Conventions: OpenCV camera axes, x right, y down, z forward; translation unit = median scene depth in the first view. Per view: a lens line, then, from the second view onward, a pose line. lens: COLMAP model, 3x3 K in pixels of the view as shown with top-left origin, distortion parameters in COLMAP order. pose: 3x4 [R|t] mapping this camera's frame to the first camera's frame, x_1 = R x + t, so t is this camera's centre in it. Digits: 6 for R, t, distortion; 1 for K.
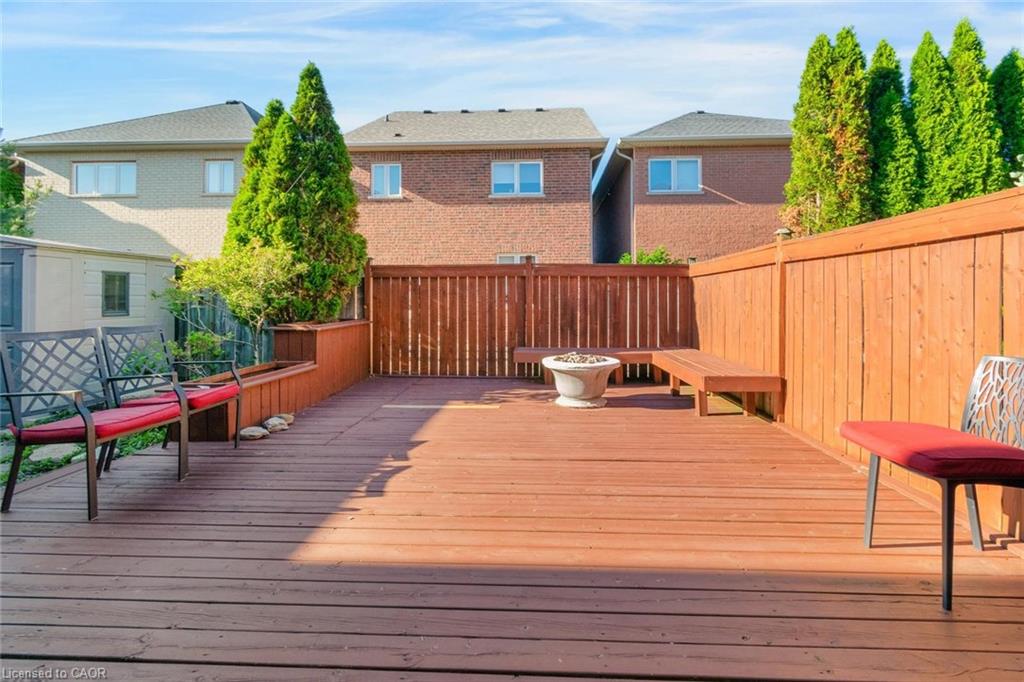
lens RADIAL K [[462.8, 0, 528.8], [0, 462.8, 300.4], [0, 0, 1]] dist [0.002110, 0.000139]
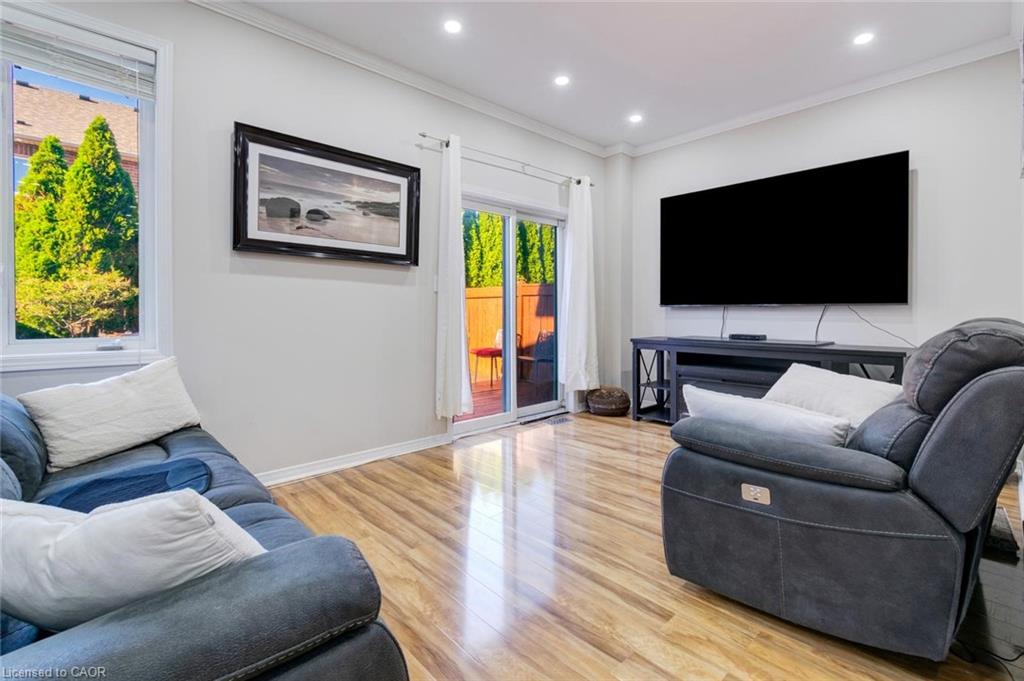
lens RADIAL K [[462.8, 0, 520.7], [0, 462.8, 315.9], [0, 0, 1]] dist [0.002110, 0.000139]
pose [[0.693451, -0.001426, 0.720502, -0.620945], [-0.004499, 0.999970, 0.006308, -0.010009], [-0.720490, -0.007616, 0.693424, -0.672023]]
